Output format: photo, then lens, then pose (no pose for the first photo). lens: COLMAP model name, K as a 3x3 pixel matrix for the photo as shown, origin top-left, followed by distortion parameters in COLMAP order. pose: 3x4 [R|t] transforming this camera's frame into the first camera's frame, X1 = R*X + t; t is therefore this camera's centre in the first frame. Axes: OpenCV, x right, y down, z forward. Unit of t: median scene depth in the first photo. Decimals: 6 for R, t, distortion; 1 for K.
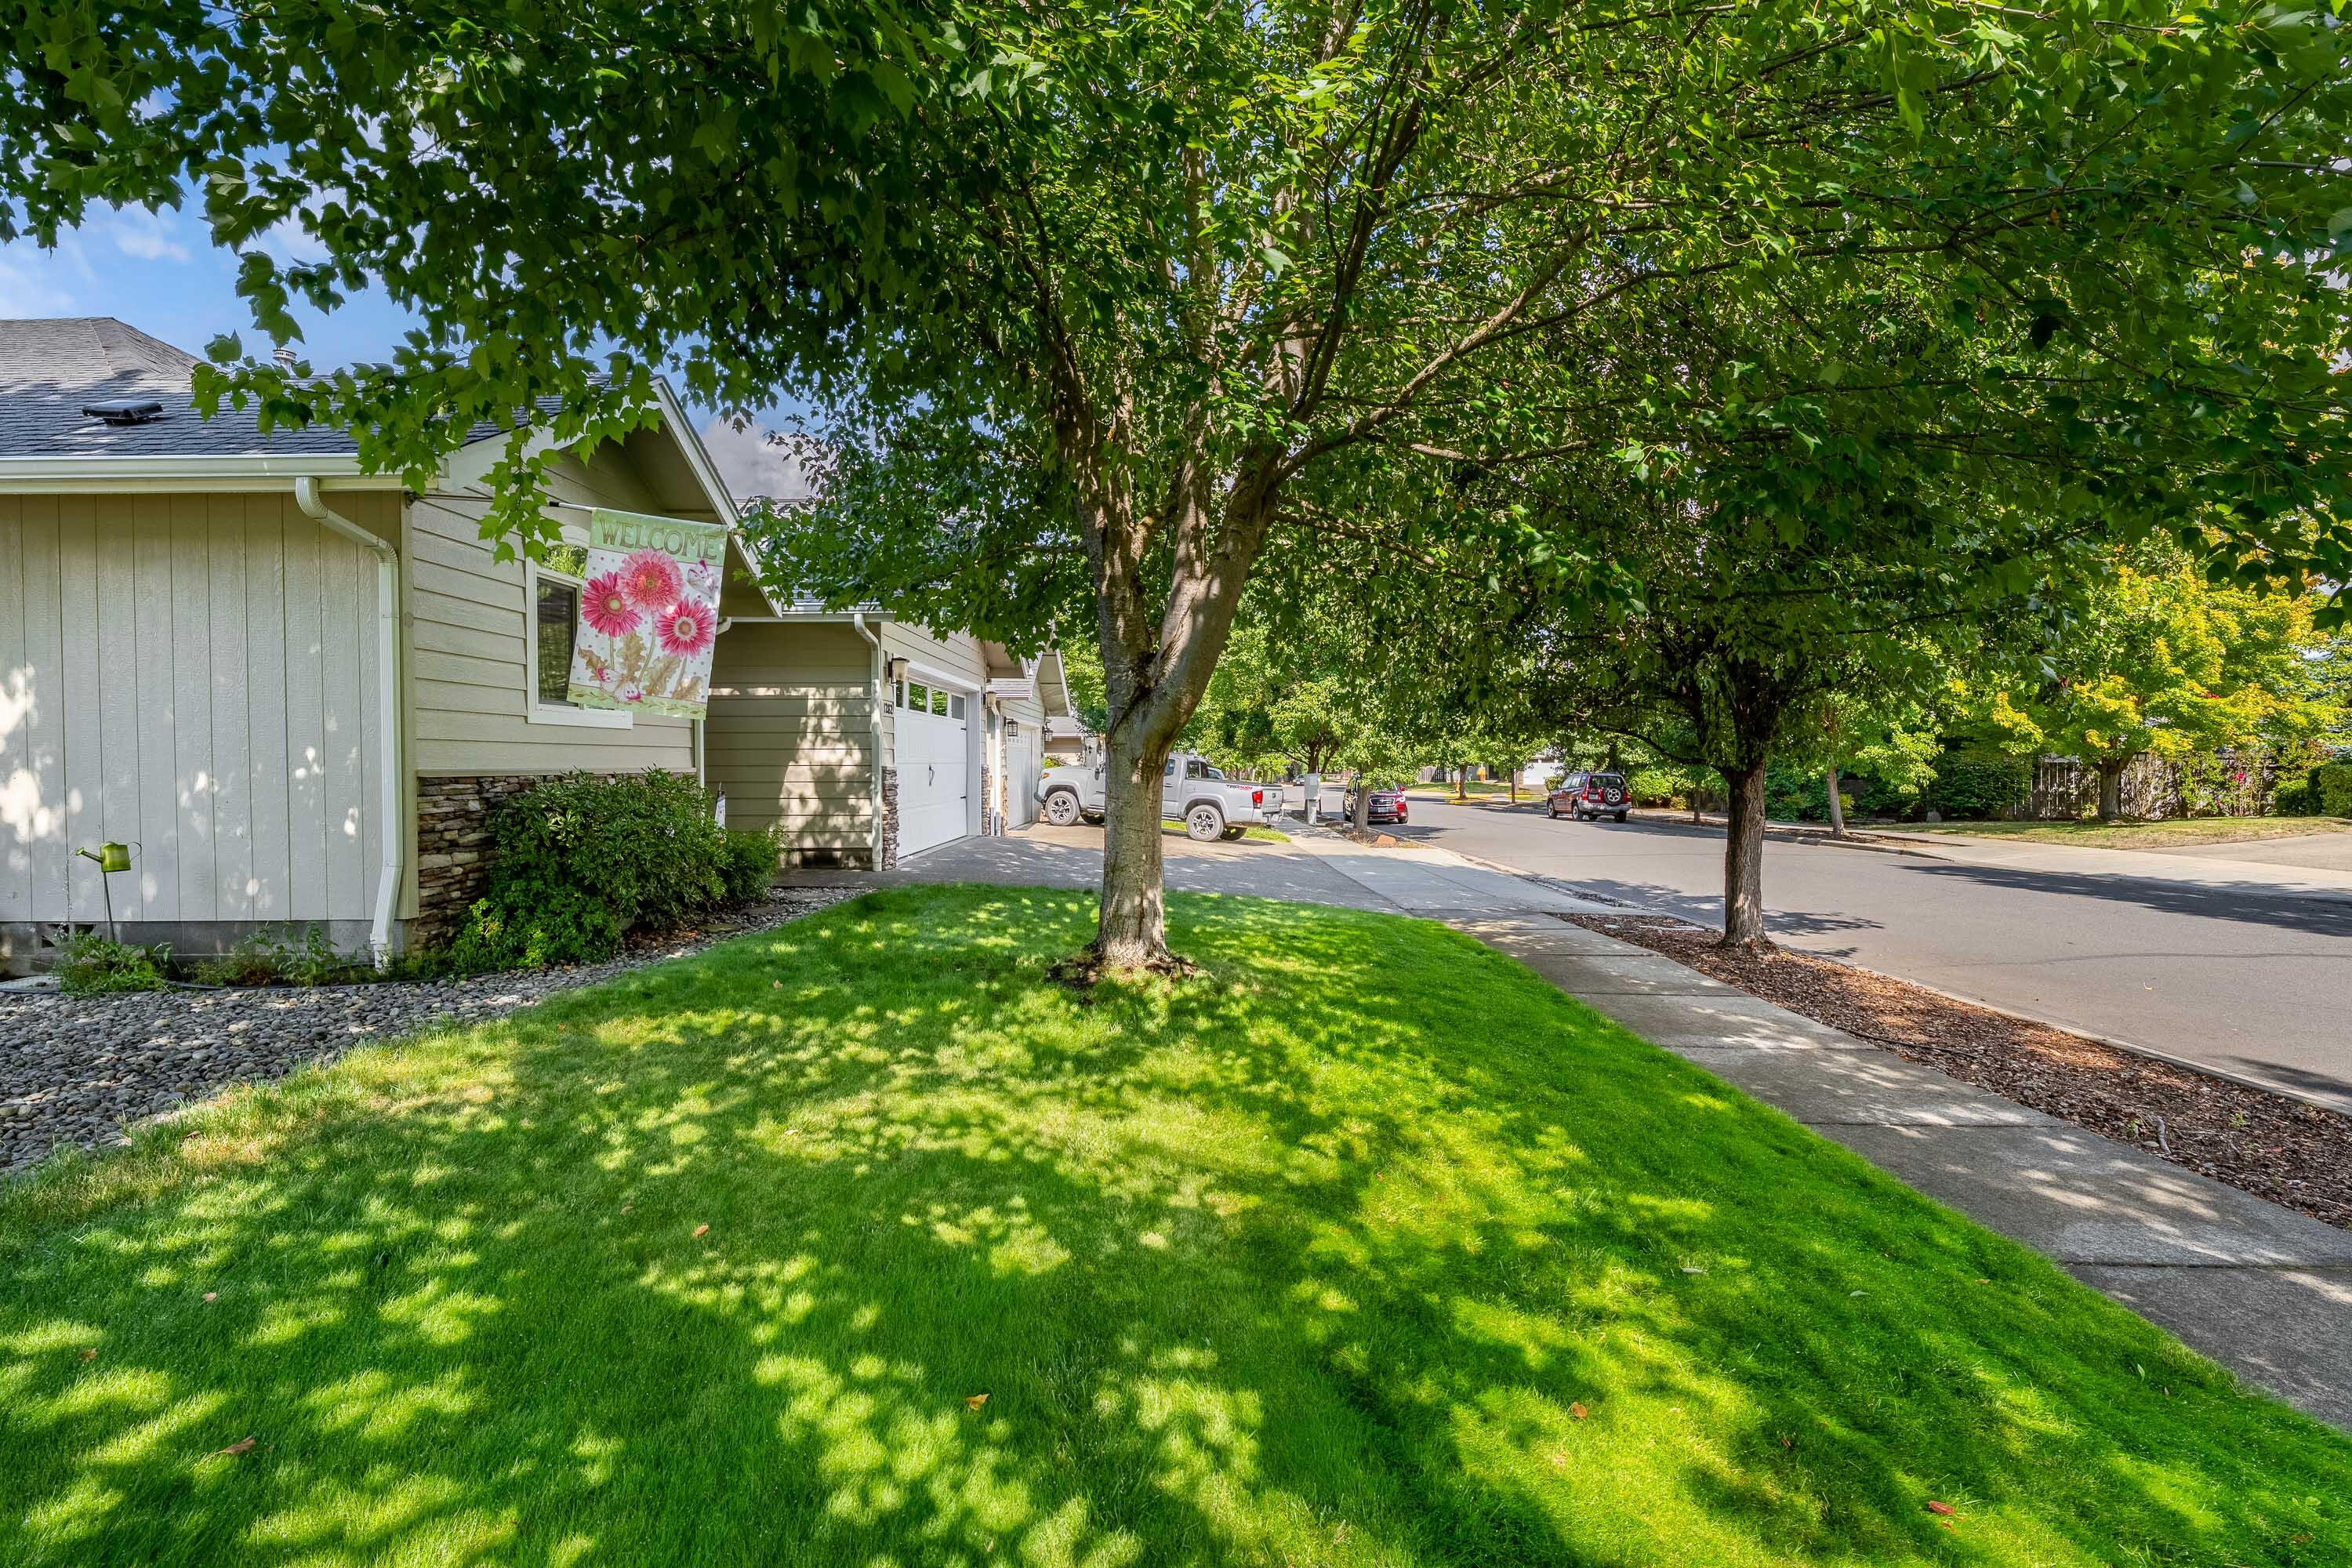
lens RADIAL K [[1144.7, 0, 1173.7], [0, 1144.7, 778.7], [0, 0, 1]] dist [-0.000053, -0.000004]
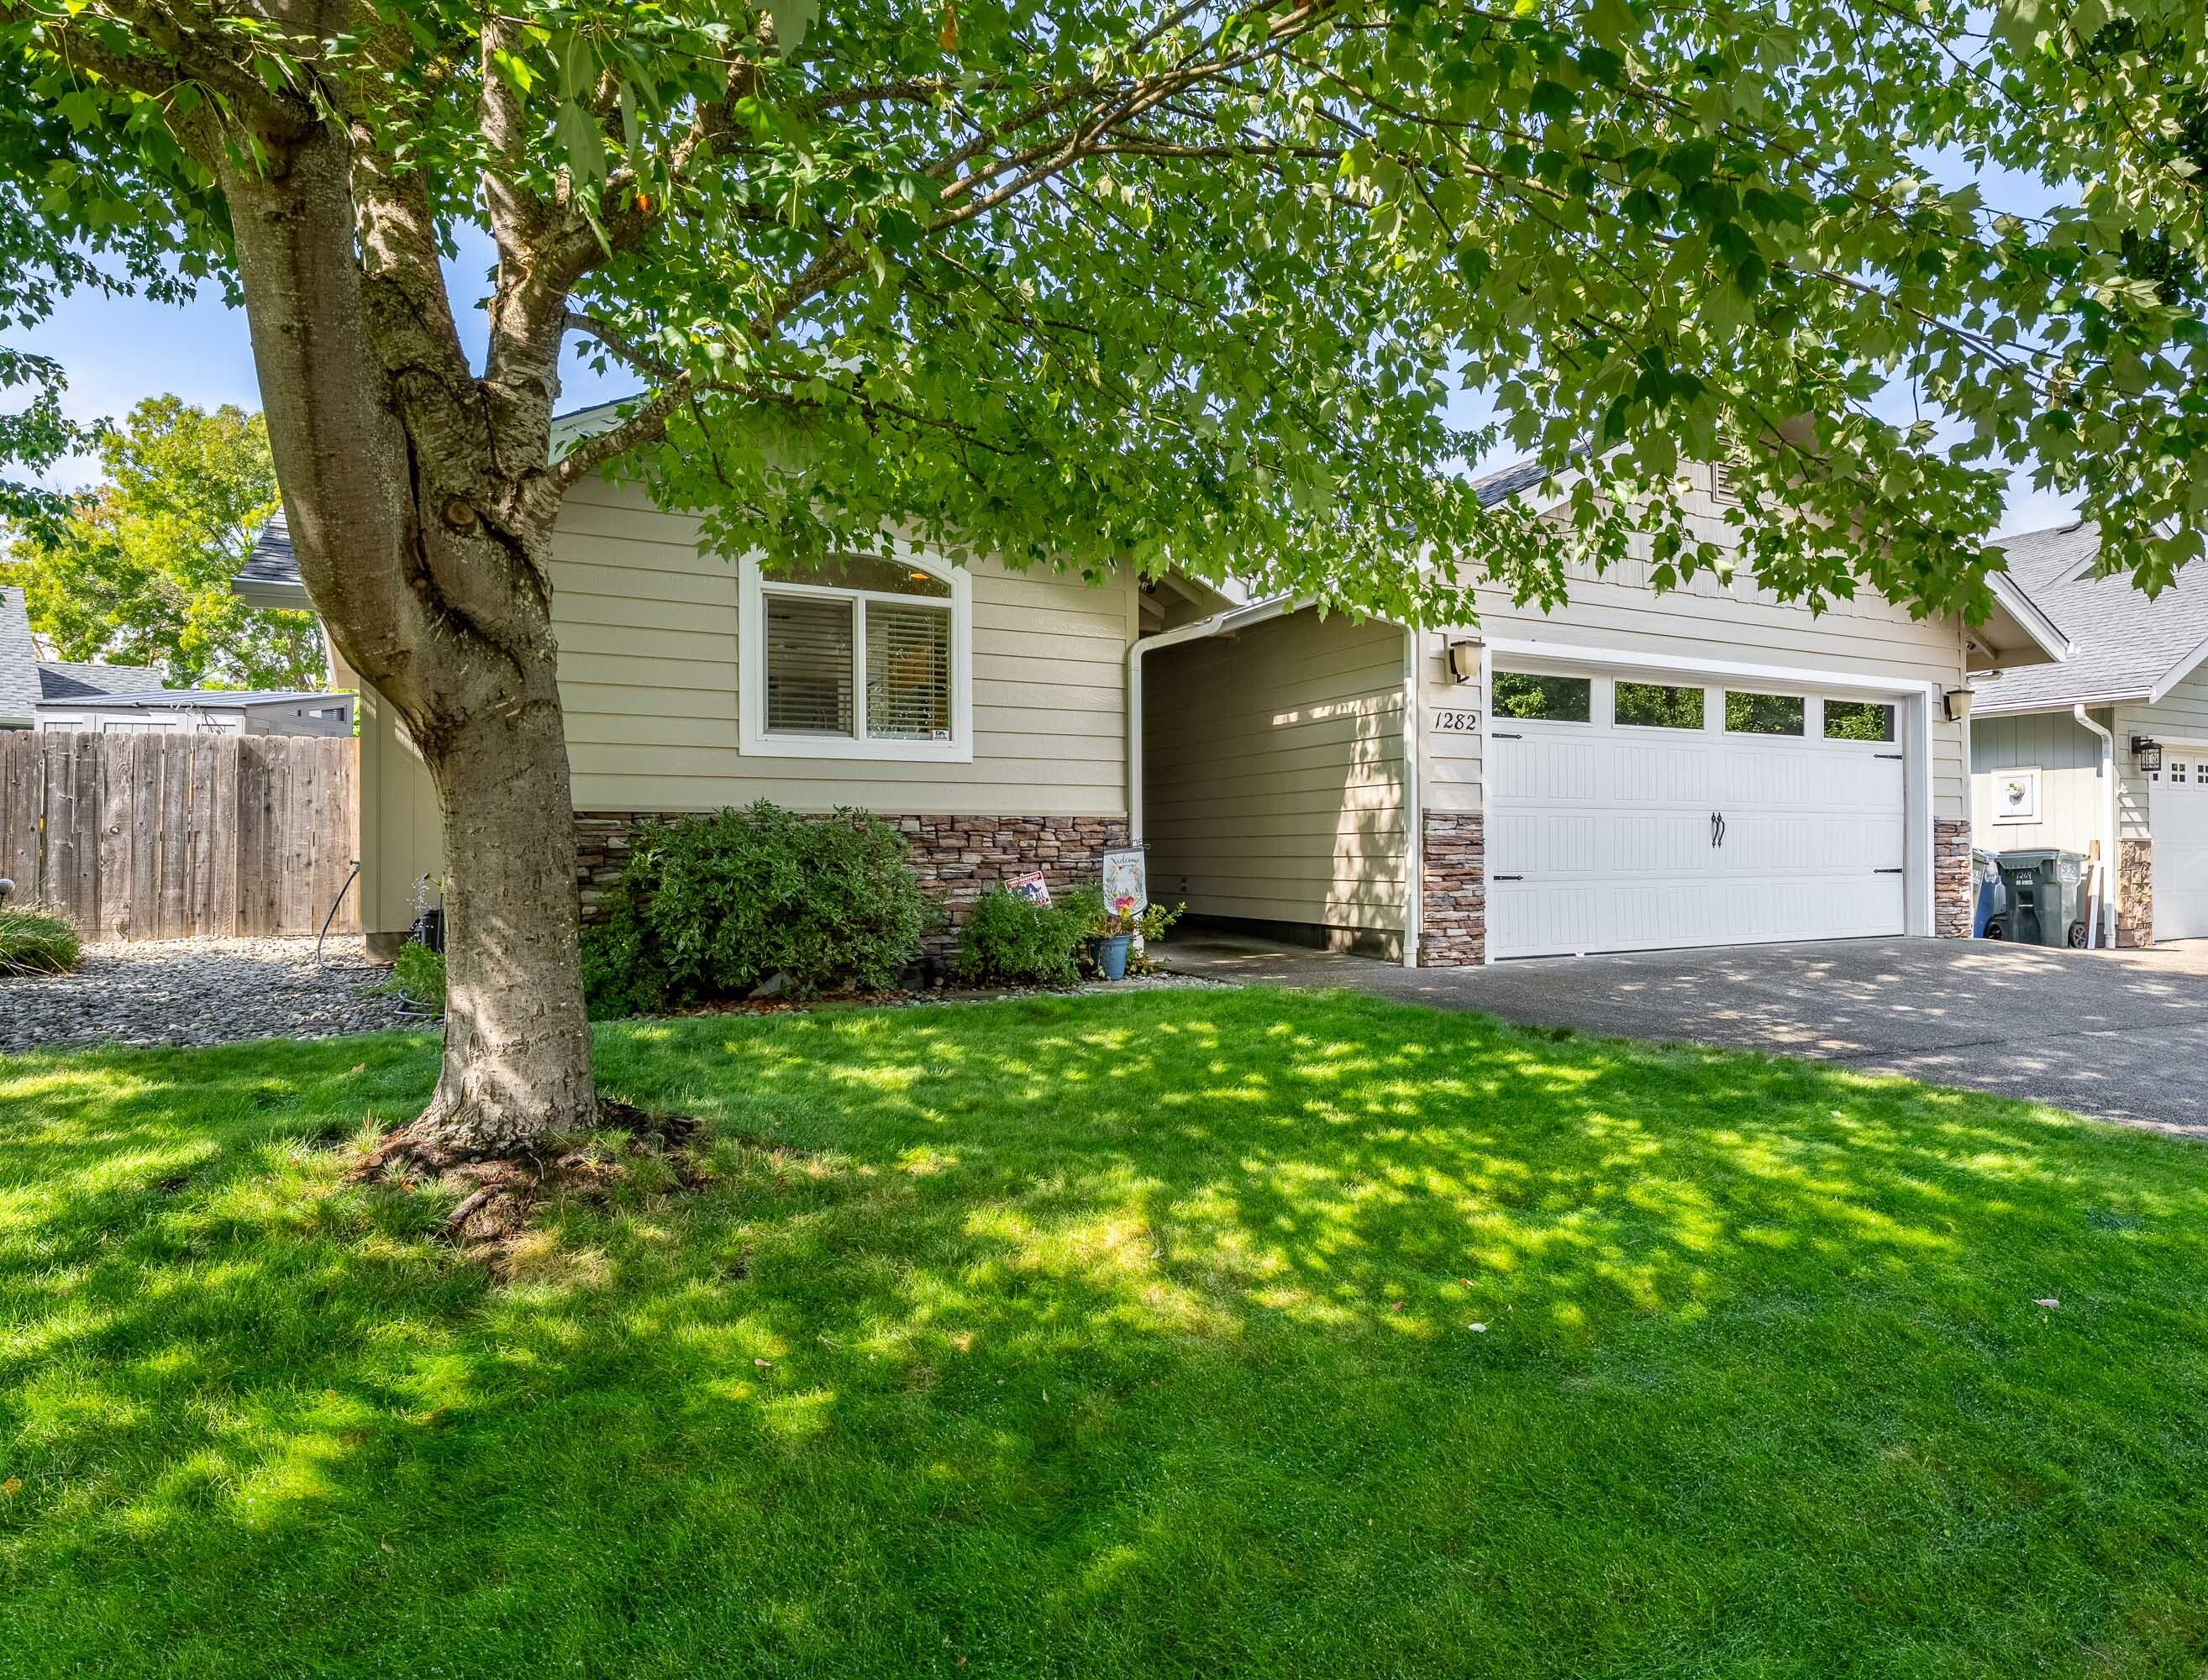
lens RADIAL K [[1202.6, 0, 1109.3], [0, 1202.6, 839.3], [0, 0, 1]] dist [0.006582, 0.001291]
pose [[0.488102, -0.004593, -0.872775, 0.260832], [-0.008729, 0.999910, -0.010143, 0.015752], [0.872743, 0.012569, 0.488018, 0.502216]]
